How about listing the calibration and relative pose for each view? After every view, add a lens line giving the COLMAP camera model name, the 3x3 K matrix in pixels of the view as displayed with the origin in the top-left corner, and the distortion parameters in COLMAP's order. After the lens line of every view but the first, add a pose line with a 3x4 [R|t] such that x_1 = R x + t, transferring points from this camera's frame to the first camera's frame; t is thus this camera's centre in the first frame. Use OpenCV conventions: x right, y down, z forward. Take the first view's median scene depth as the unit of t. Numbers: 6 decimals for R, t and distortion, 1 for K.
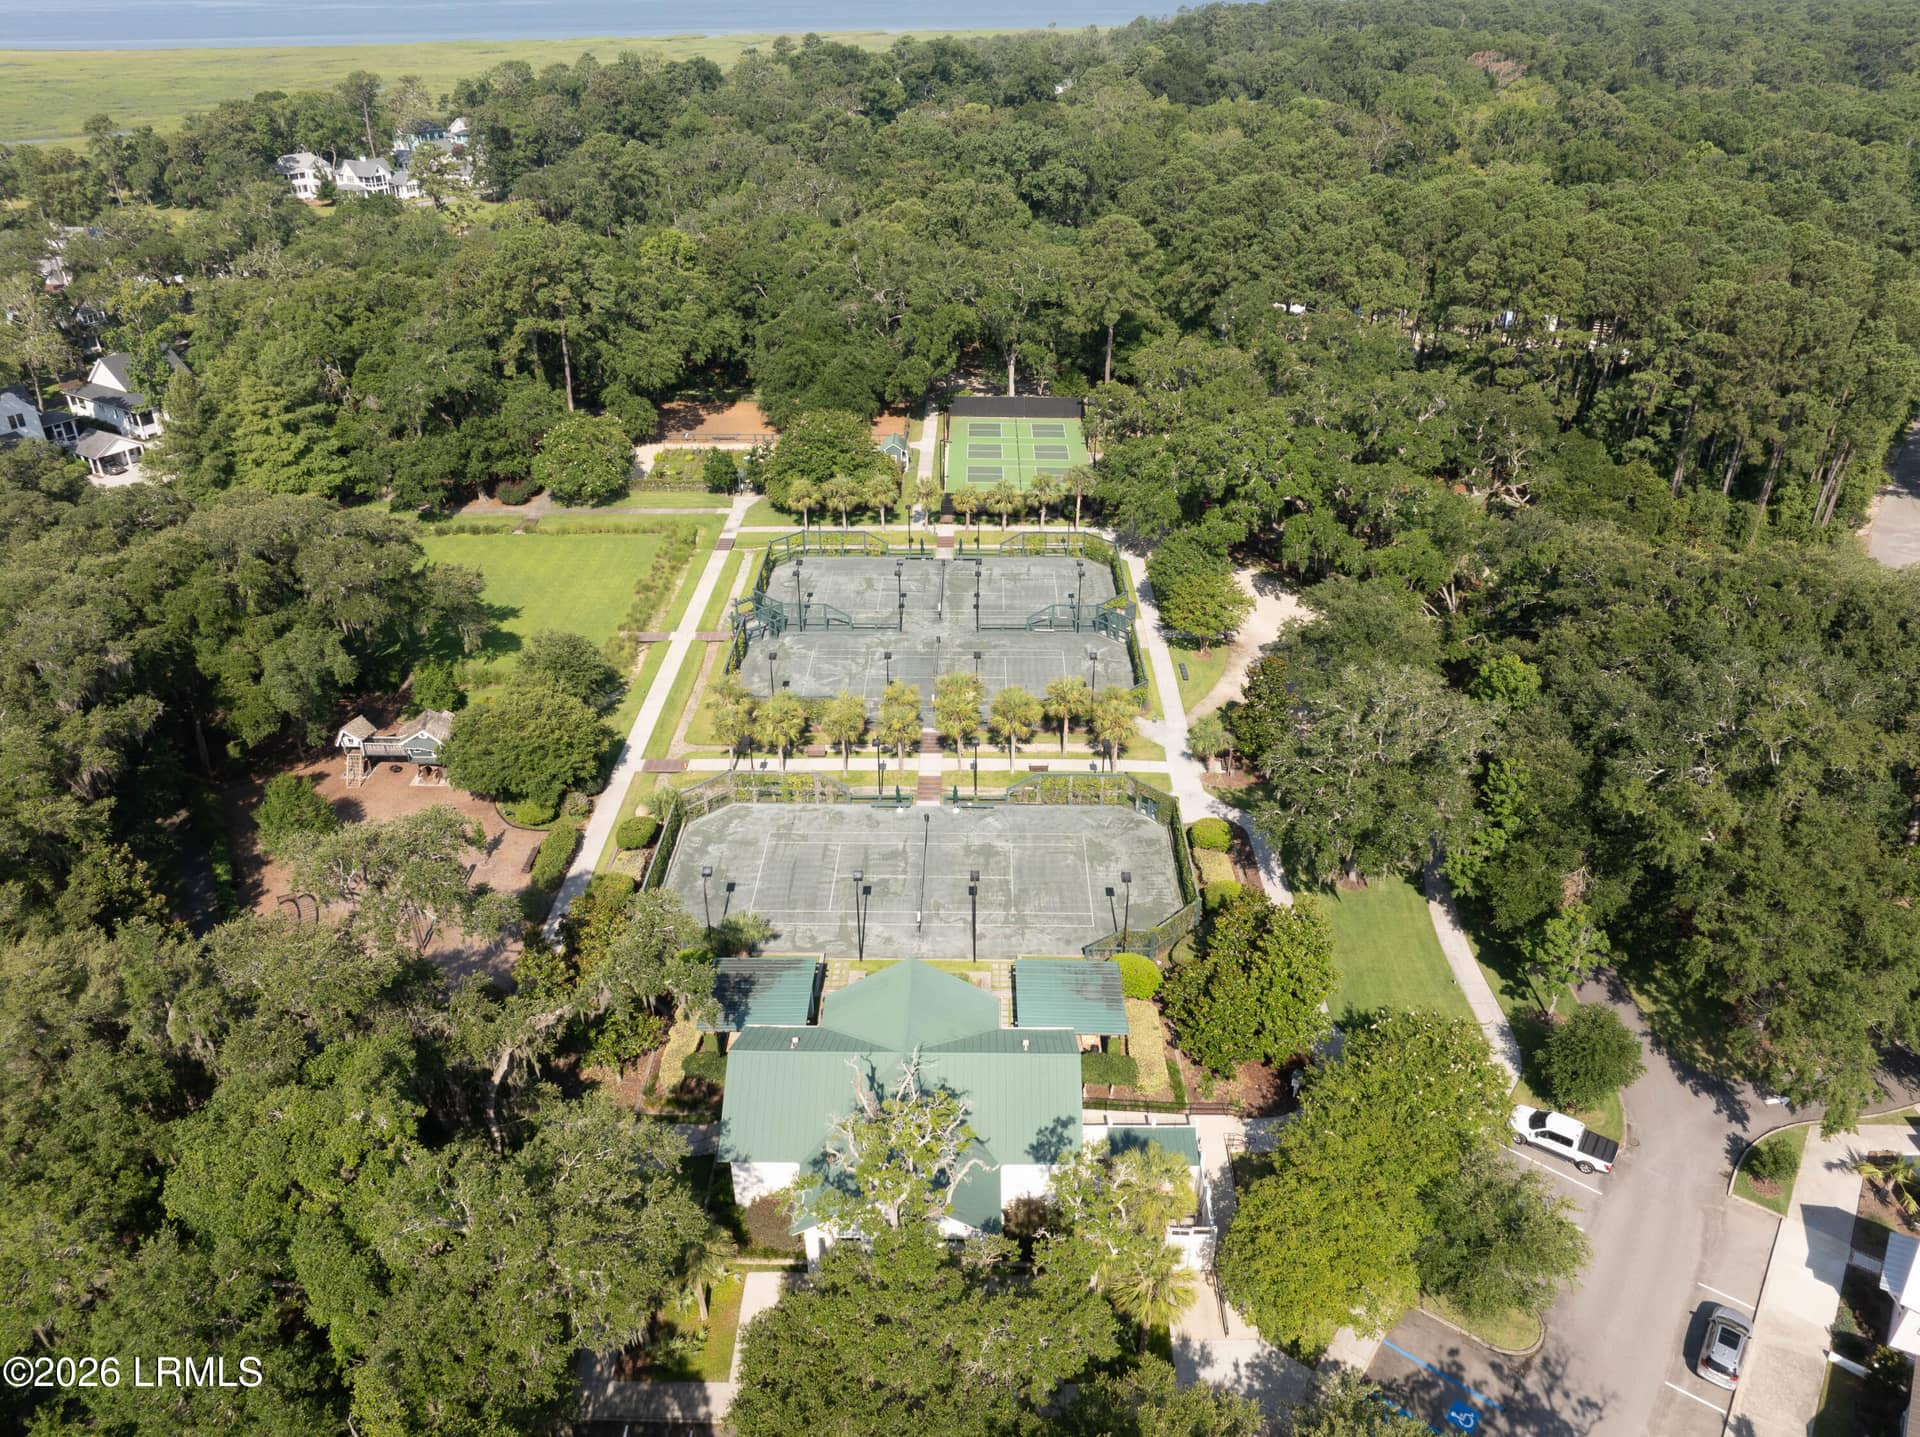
lens RADIAL K [[1326.8, 0, 960.0], [0, 1326.8, 718.5], [0, 0, 1]] dist [-0.005273, -0.081654]
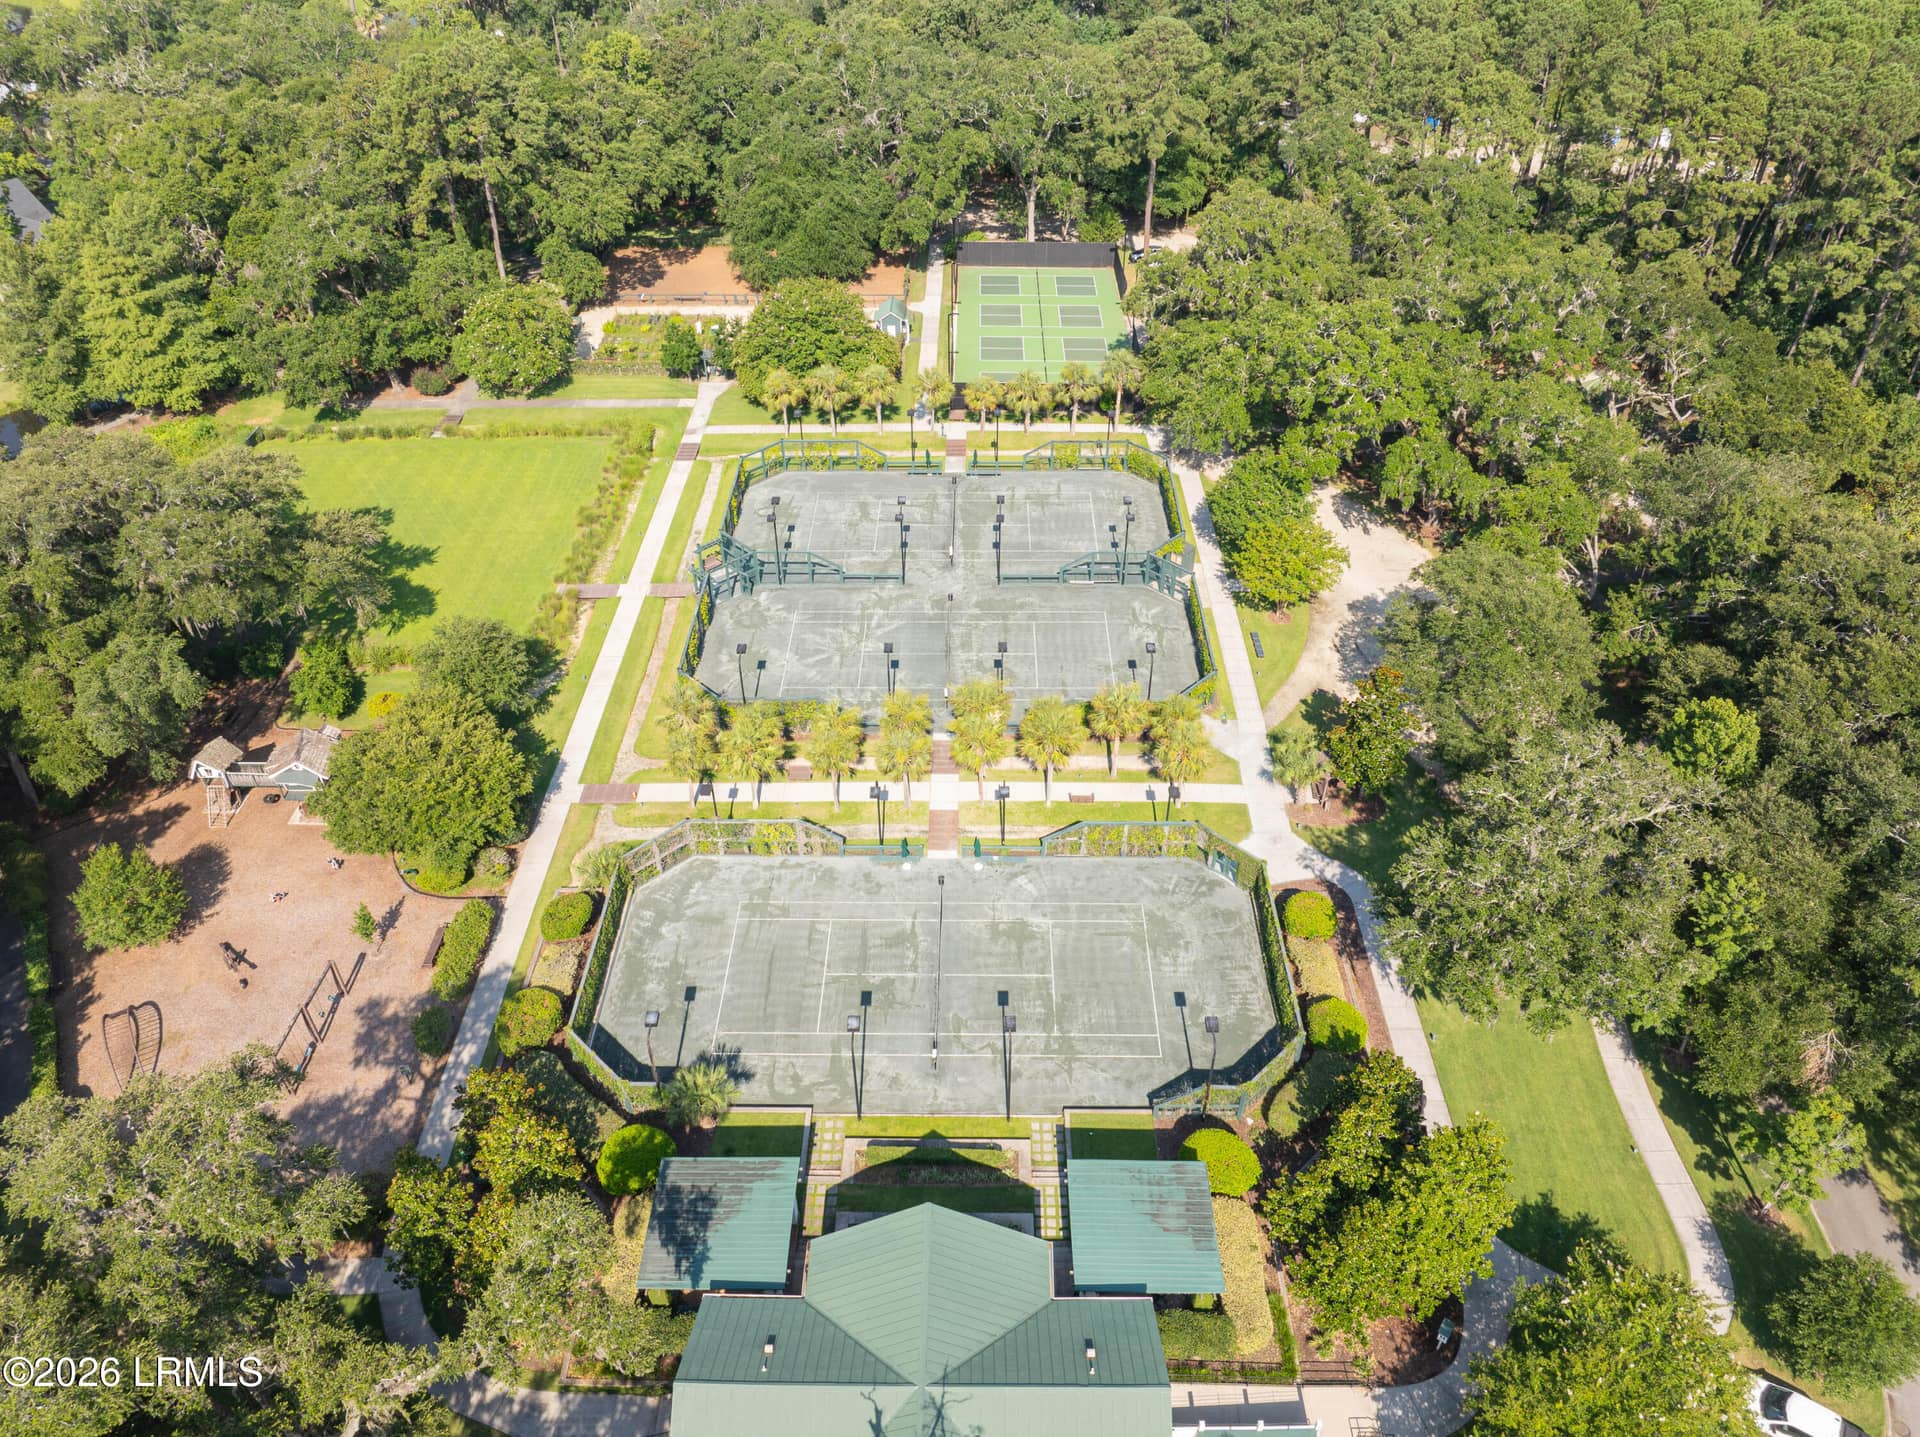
lens RADIAL K [[1343.6, 0, 960.0], [0, 1343.6, 718.5], [0, 0, 1]] dist [-0.040366, 0.006109]
pose [[0.999991, -0.004215, -0.000593, -0.010043], [0.004256, 0.988636, 0.150271, -0.105499], [-0.000047, -0.150272, 0.988645, 0.178544]]
